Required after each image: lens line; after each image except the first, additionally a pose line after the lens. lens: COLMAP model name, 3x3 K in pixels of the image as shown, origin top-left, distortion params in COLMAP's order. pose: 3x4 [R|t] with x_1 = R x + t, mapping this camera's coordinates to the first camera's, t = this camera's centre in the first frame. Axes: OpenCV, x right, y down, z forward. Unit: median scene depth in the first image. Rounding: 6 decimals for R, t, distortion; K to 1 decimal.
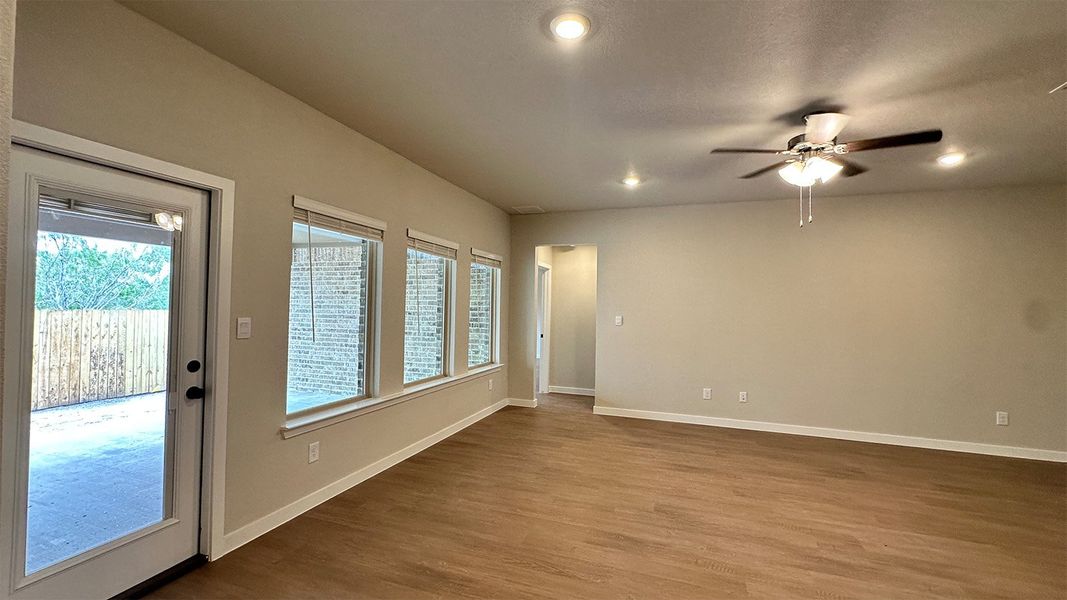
lens RADIAL K [[426.3, 0, 533.5], [0, 426.3, 300.0], [0, 0, 1]] dist [-0.000098, 0.000194]
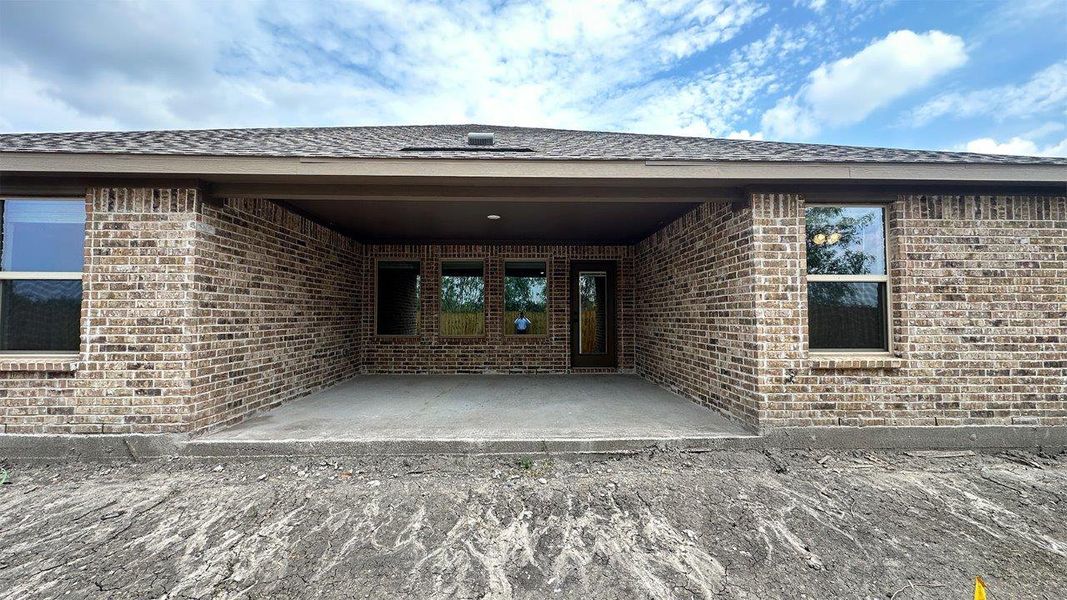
lens RADIAL K [[426.3, 0, 533.5], [0, 426.3, 300.0], [0, 0, 1]] dist [-0.000098, 0.000194]
pose [[-0.367446, 0.015597, 0.929914, -1.307527], [-0.022548, 0.999416, -0.025673, 0.046711], [-0.929772, -0.030401, -0.366880, 0.863868]]
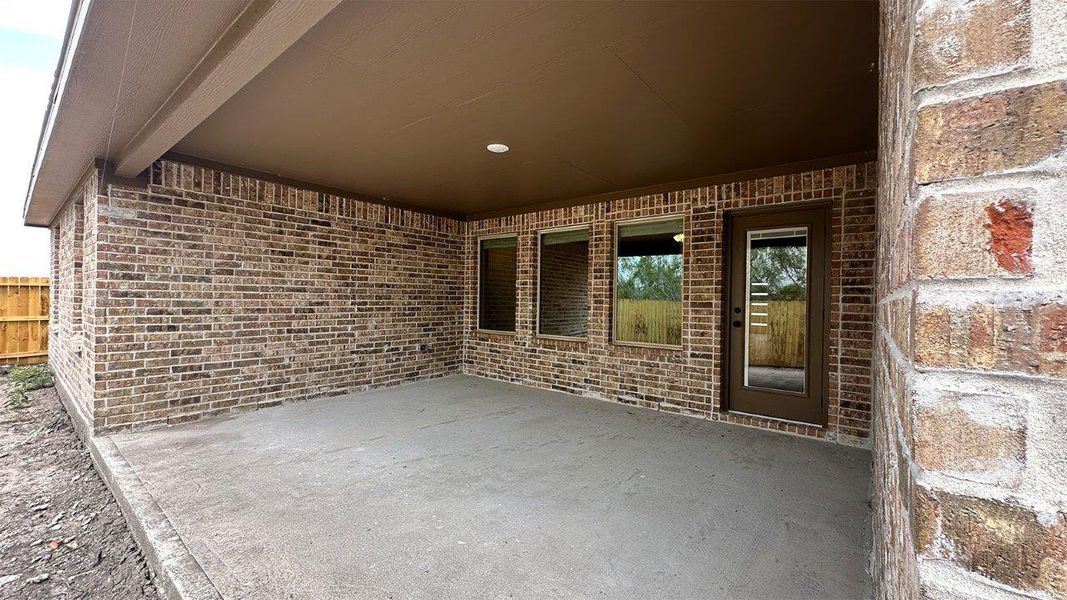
lens RADIAL K [[426.3, 0, 533.5], [0, 426.3, 300.0], [0, 0, 1]] dist [-0.000098, 0.000194]
pose [[0.328620, -0.014739, 0.944347, -0.951012], [-0.027485, 0.999306, 0.025161, 0.028158], [-0.944062, -0.034223, 0.327986, 0.404637]]
